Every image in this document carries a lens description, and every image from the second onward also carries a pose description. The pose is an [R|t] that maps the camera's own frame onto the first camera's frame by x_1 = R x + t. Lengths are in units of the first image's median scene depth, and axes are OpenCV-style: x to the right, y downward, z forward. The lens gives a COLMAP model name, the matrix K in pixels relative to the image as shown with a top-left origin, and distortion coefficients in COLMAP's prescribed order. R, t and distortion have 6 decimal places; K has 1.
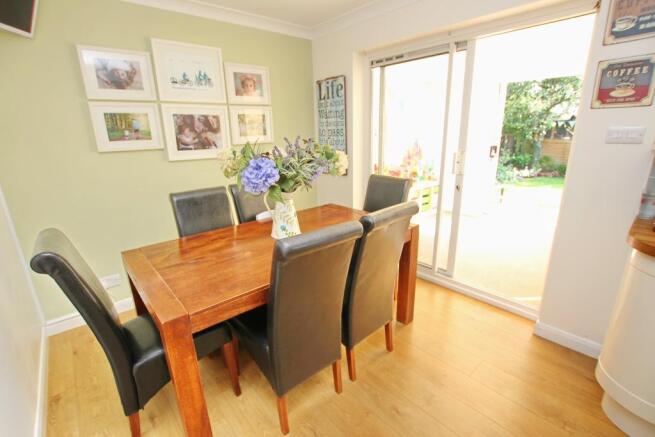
lens RADIAL K [[301.6, 0, 328.5], [0, 301.6, 222.0], [0, 0, 1]] dist [-0.033805, 0.004858]
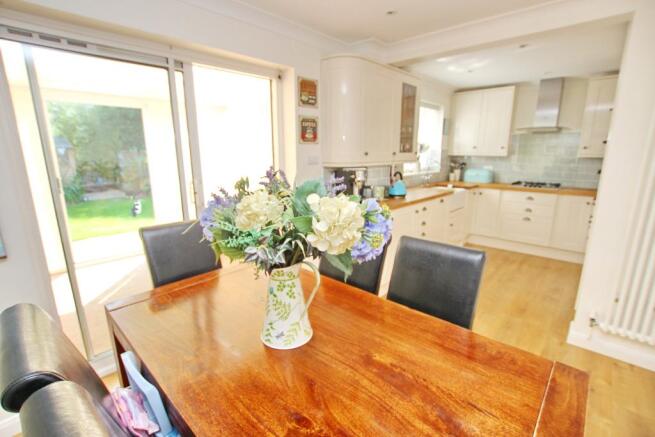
lens RADIAL K [[301.6, 0, 327.1], [0, 301.6, 218.4], [0, 0, 1]] dist [-0.033805, 0.004858]
pose [[-0.101467, -0.193337, 0.975872, -0.518017], [0.288873, 0.932944, 0.214868, -0.207727], [-0.951975, 0.303705, -0.038813, 0.684182]]
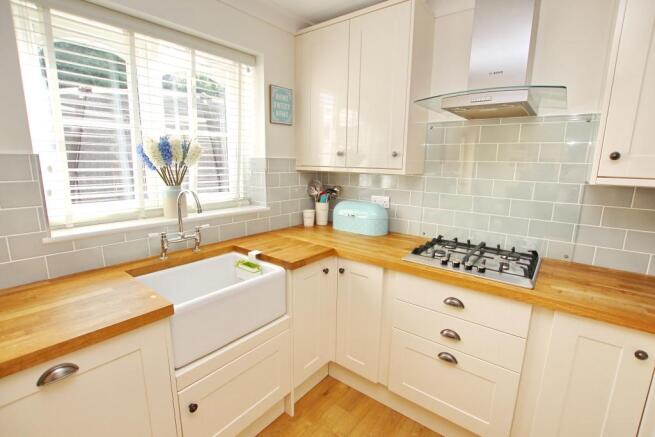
lens RADIAL K [[301.6, 0, 323.5], [0, 301.6, 221.9], [0, 0, 1]] dist [-0.033805, 0.004858]
pose [[-0.181837, -0.171582, 0.968243, 0.514170], [0.268274, 0.938649, 0.216719, 0.032849], [-0.946026, 0.299162, -0.124650, -0.218511]]
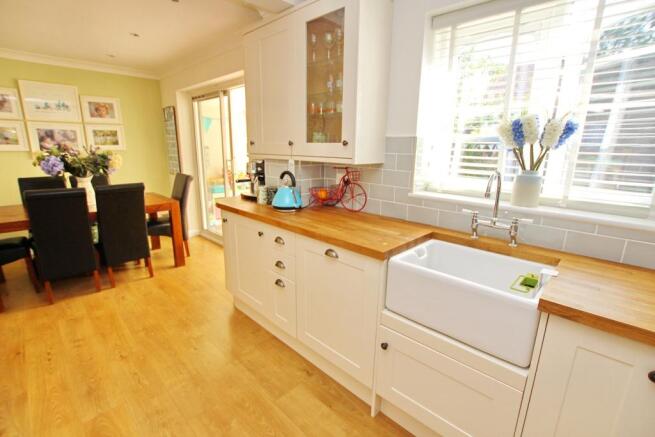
lens RADIAL K [[301.6, 0, 325.8], [0, 301.6, 219.6], [0, 0, 1]] dist [-0.033805, 0.004858]
pose [[0.996146, 0.019756, 0.085462, 0.791754], [-0.015335, 0.998525, -0.052074, 0.147199], [-0.086365, 0.050563, 0.994980, -0.556657]]
